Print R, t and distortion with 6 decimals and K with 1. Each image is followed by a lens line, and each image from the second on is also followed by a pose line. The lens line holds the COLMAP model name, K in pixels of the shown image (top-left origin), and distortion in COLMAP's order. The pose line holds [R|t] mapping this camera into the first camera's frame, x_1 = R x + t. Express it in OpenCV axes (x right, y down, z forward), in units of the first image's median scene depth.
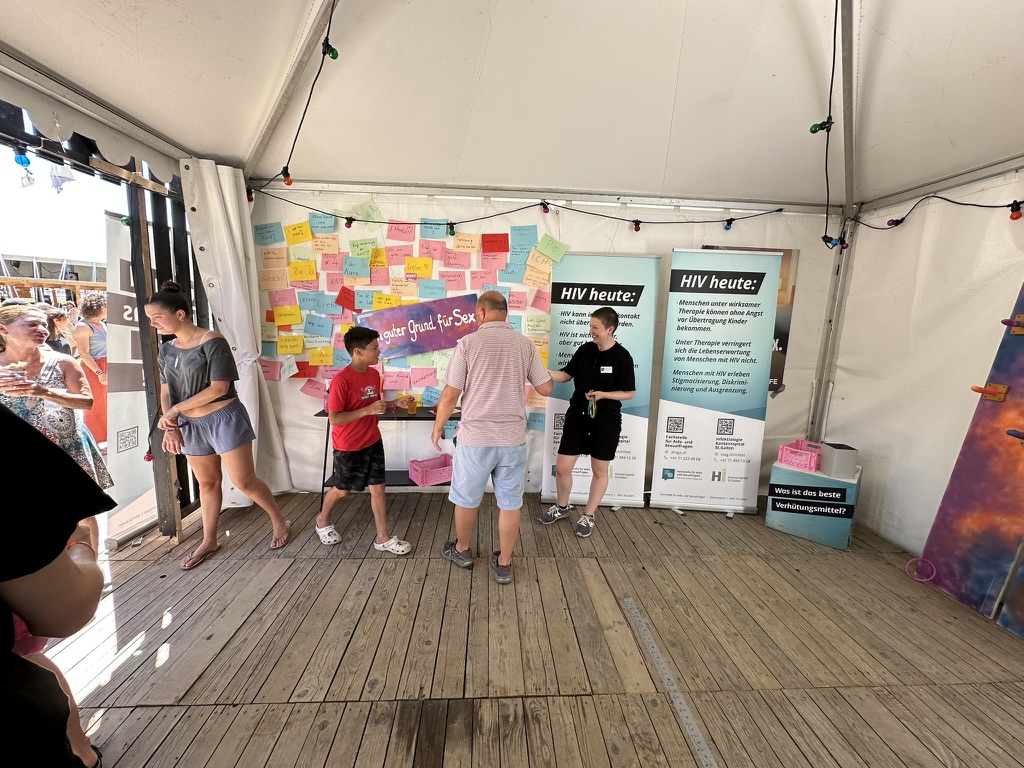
lens RADIAL K [[411.2, 0, 511.1], [0, 411.2, 382.4], [0, 0, 1]] dist [-0.014168, 0.005263]
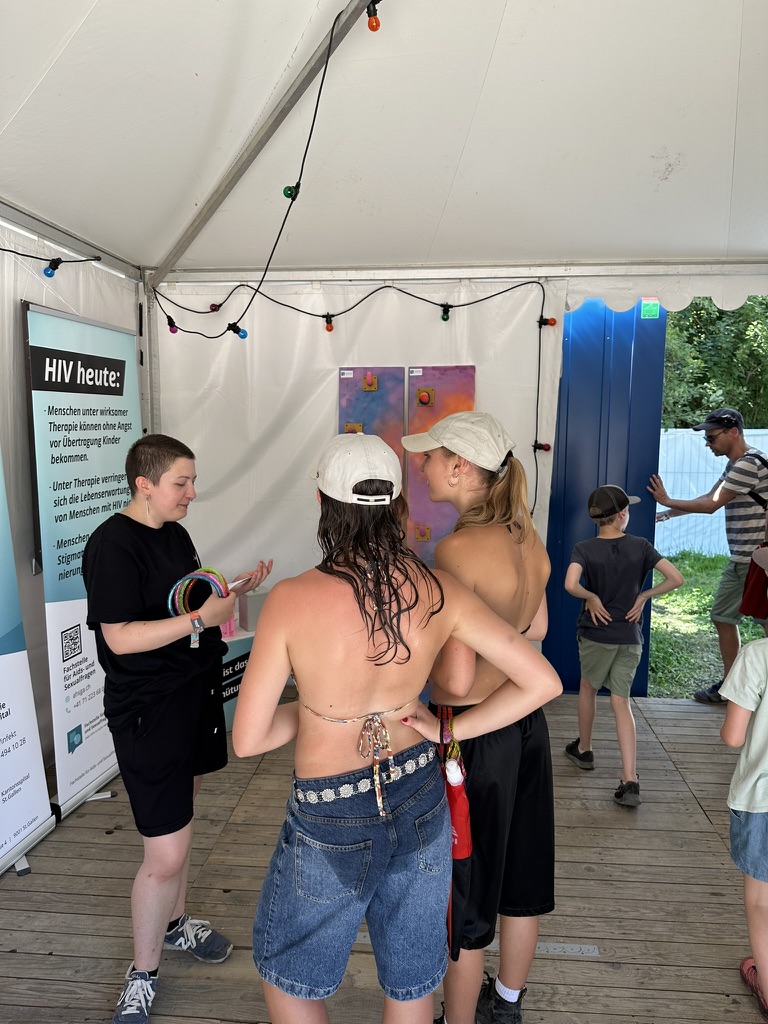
lens RADIAL K [[720.1, 0, 386.2], [0, 720.1, 522.6], [0, 0, 1]] dist [0.117046, -0.179739]
pose [[0.139287, -0.167673, 0.975953, -0.444147], [0.157937, 0.976706, 0.145262, -0.122778], [-0.977576, 0.133906, 0.162524, 0.449604]]
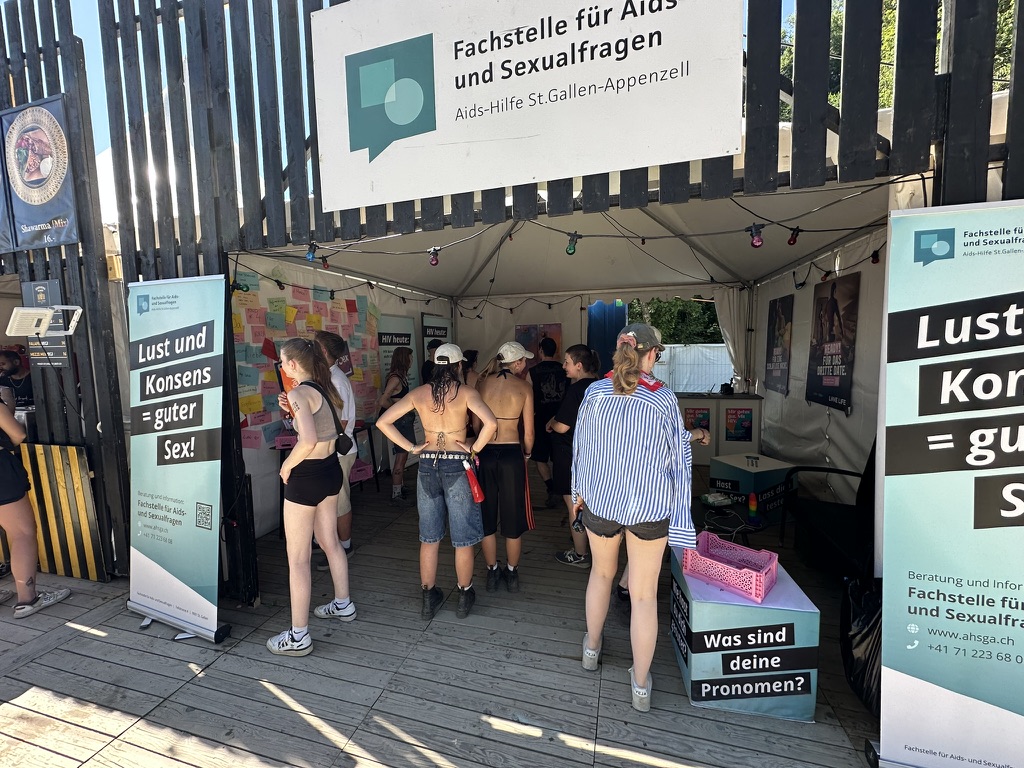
lens RADIAL K [[410.2, 0, 512.3], [0, 410.2, 381.5], [0, 0, 1]] dist [-0.001020, 0.000152]
pose [[0.315922, -0.121983, 0.940911, -1.270268], [0.179304, 0.981507, 0.067043, -0.072944], [-0.931688, 0.147529, 0.331952, 0.023870]]
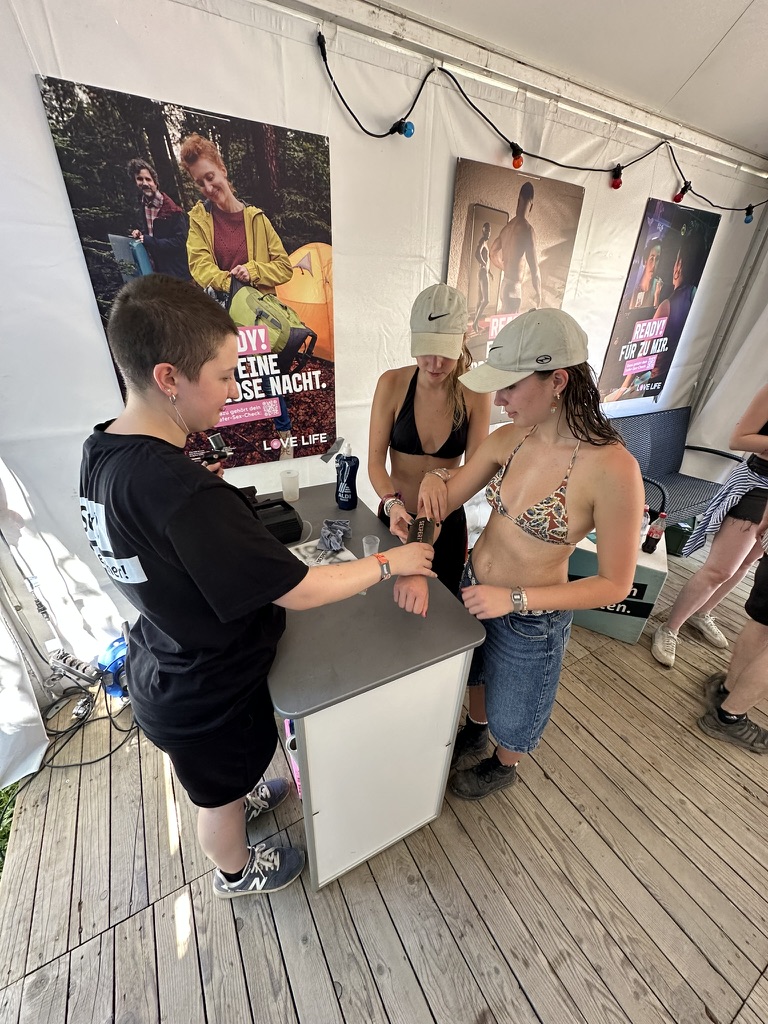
lens RADIAL K [[406.6, 0, 388.9], [0, 406.6, 514.3], [0, 0, 1]] dist [-0.002180, -0.000107]
pose [[-0.890004, 0.163092, -0.425787, 0.702342], [-0.130120, 0.804154, 0.580004, -0.034917], [0.436993, 0.571609, -0.694479, 0.105147]]
